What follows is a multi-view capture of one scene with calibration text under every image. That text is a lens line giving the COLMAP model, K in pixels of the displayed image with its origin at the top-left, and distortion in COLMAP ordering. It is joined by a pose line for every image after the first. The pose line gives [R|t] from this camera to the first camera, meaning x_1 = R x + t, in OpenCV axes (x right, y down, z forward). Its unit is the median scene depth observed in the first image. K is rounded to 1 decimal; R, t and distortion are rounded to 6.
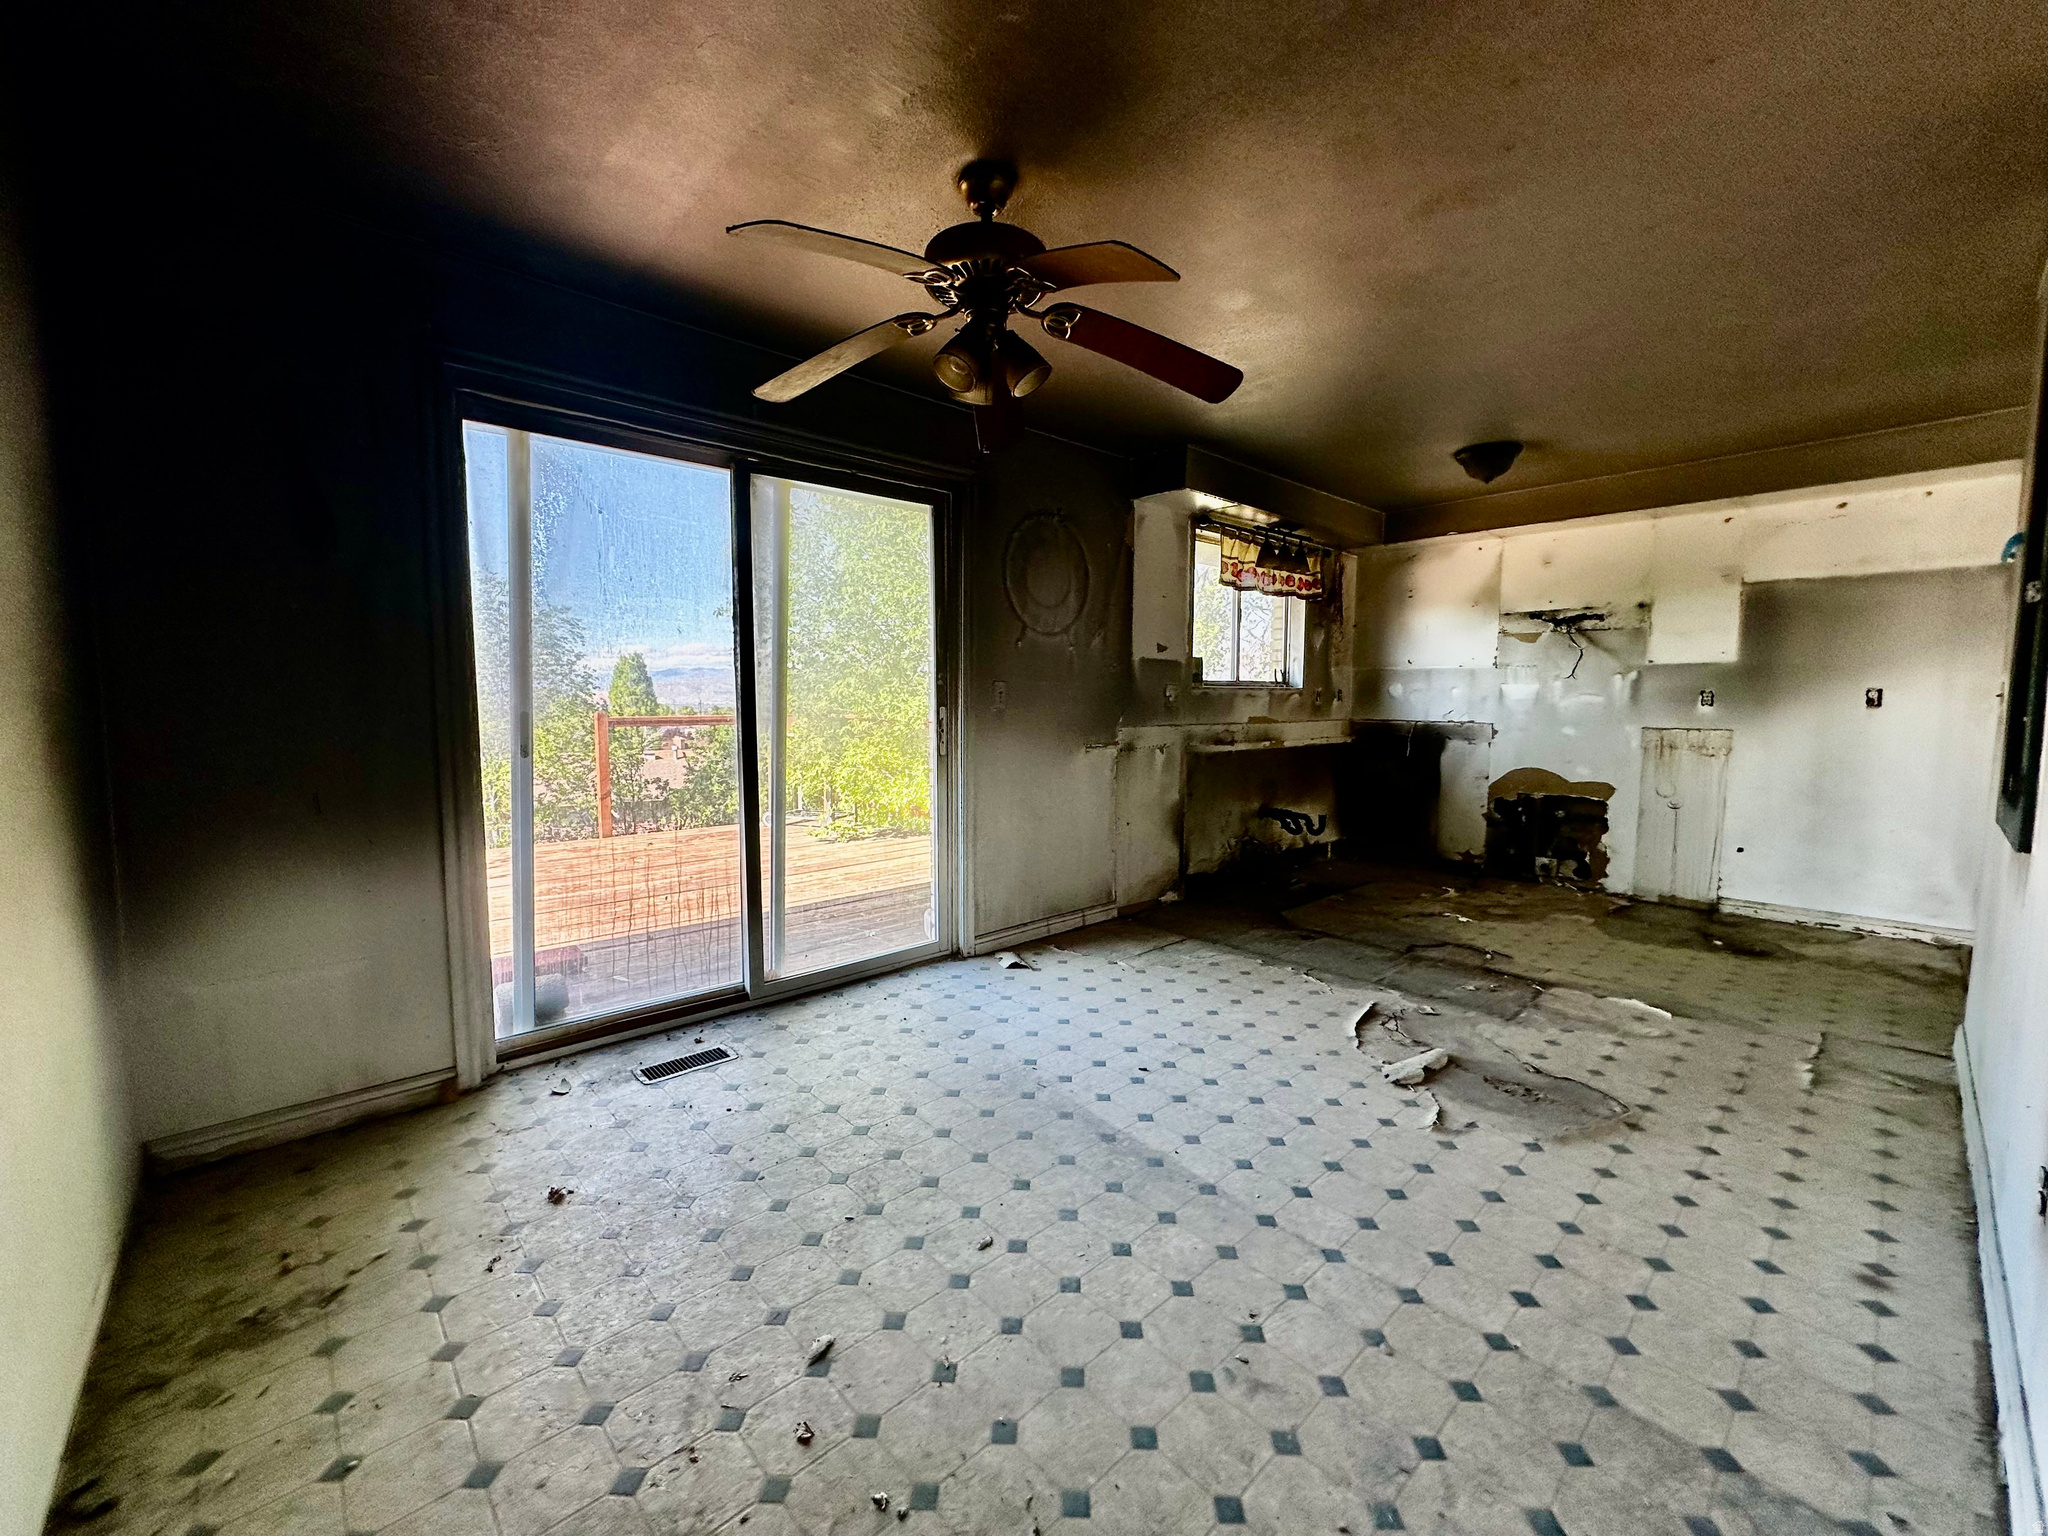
lens RADIAL K [[815.4, 0, 1023.2], [0, 815.4, 766.8], [0, 0, 1]] dist [-0.002927, 0.000571]
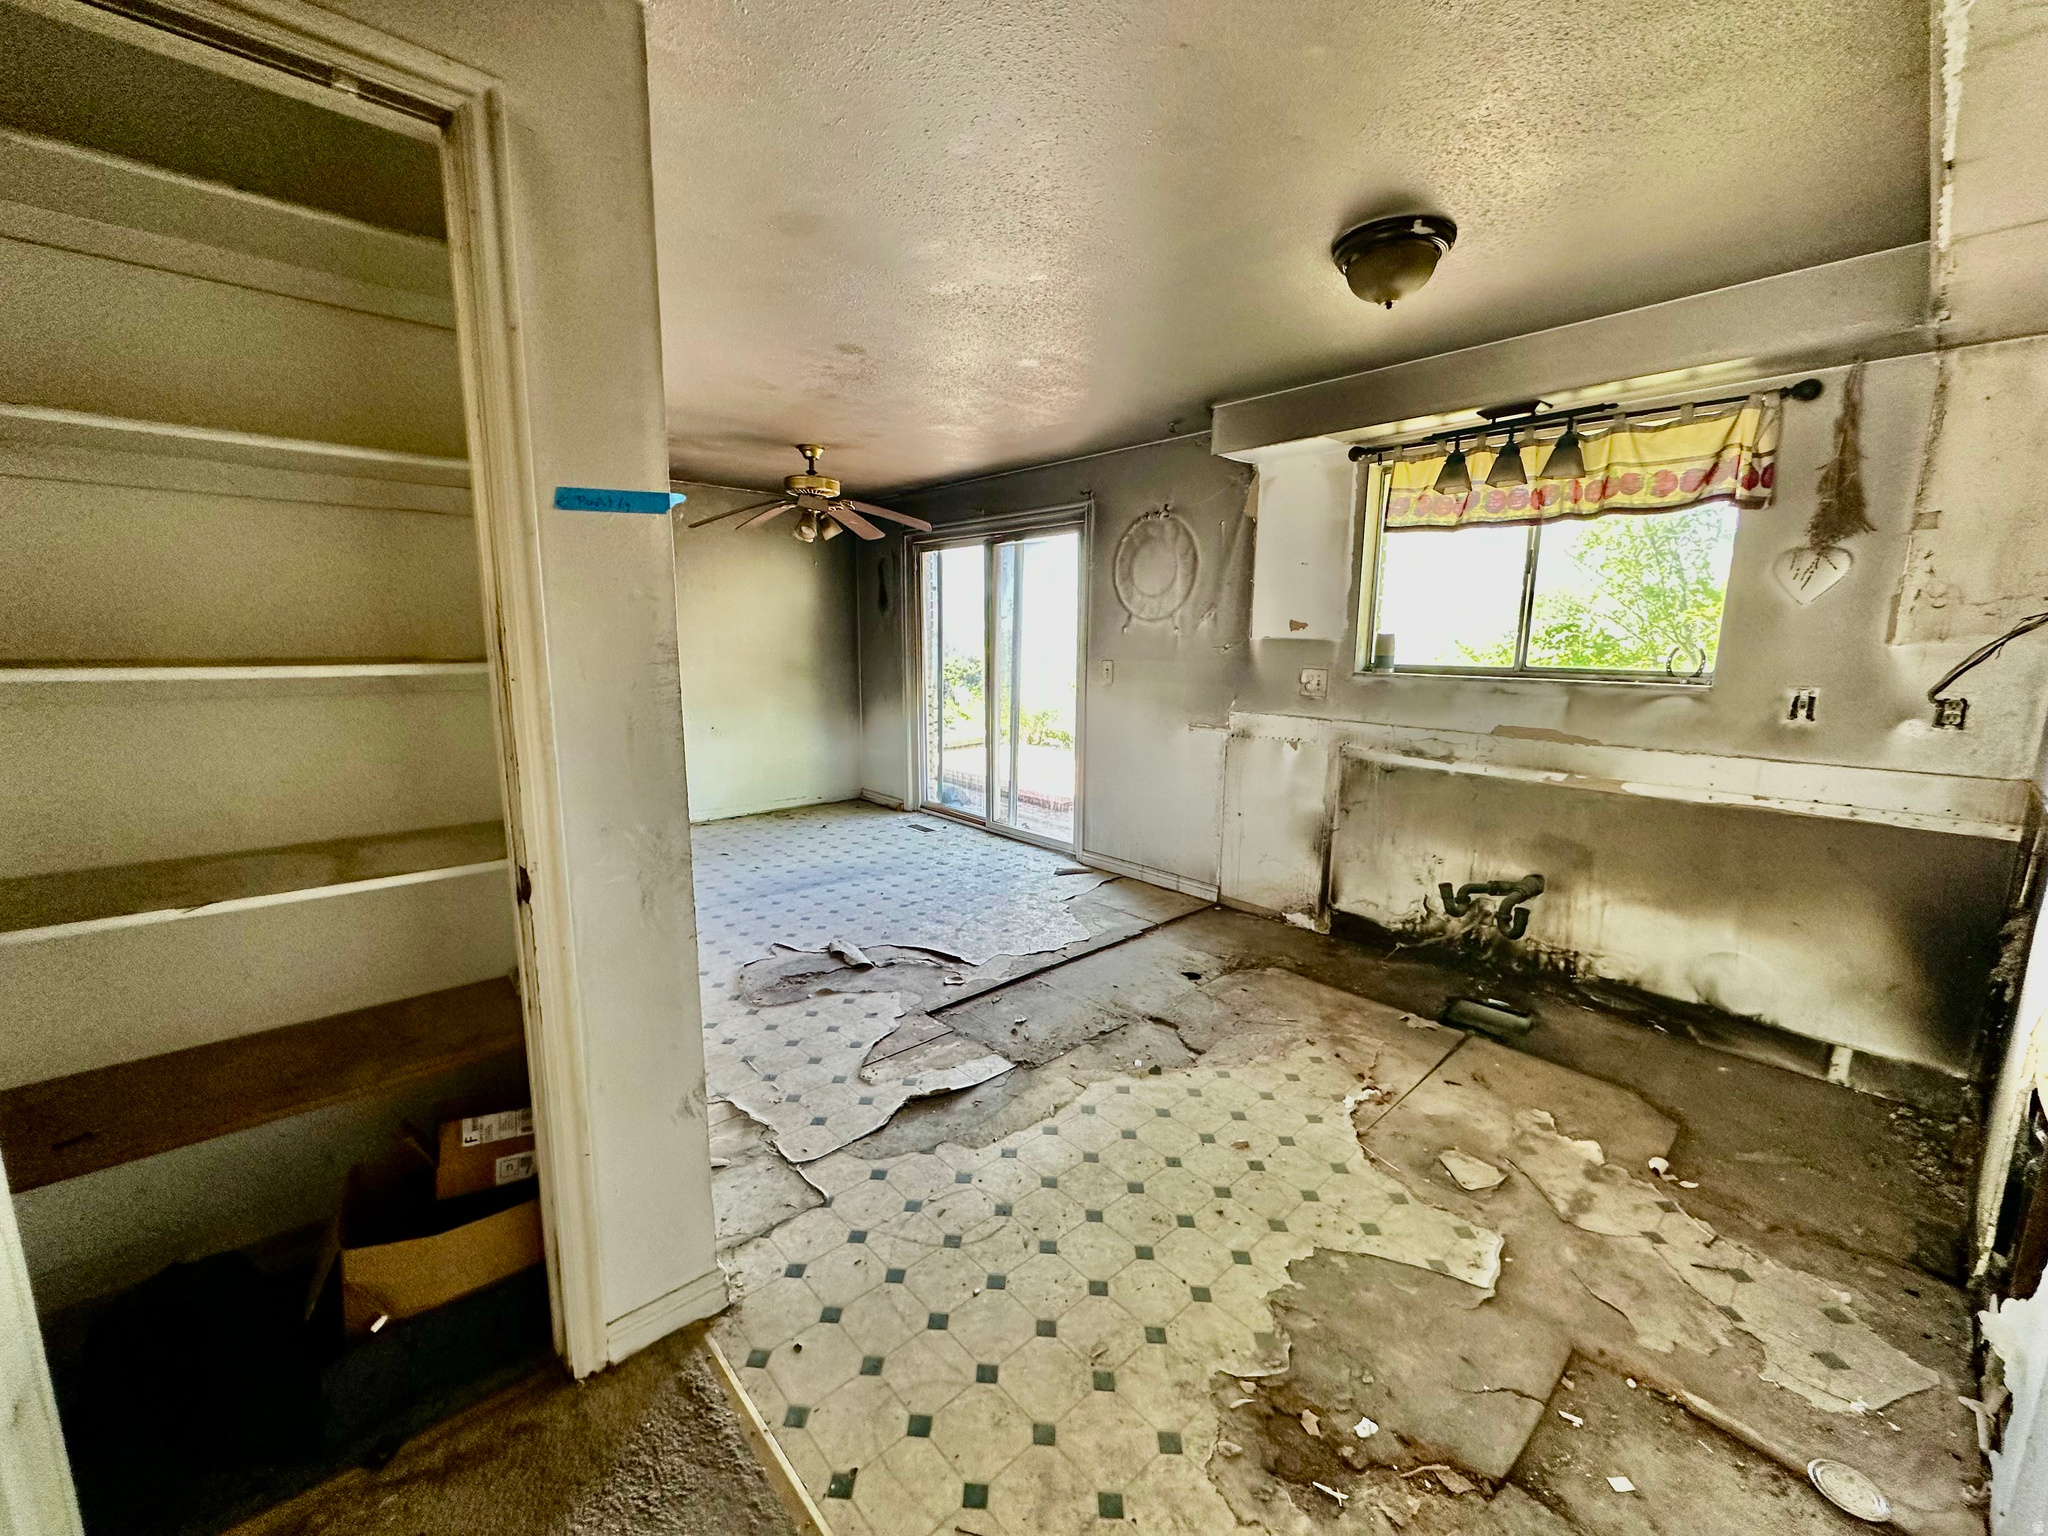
lens RADIAL K [[815.4, 0, 1023.2], [0, 815.4, 766.8], [0, 0, 1]] dist [-0.002927, 0.000571]
pose [[-0.000931, 0.161110, -0.986936, 1.157732], [-0.094209, 0.982533, 0.160480, -0.123539], [0.995552, 0.093128, 0.014263, 0.802749]]
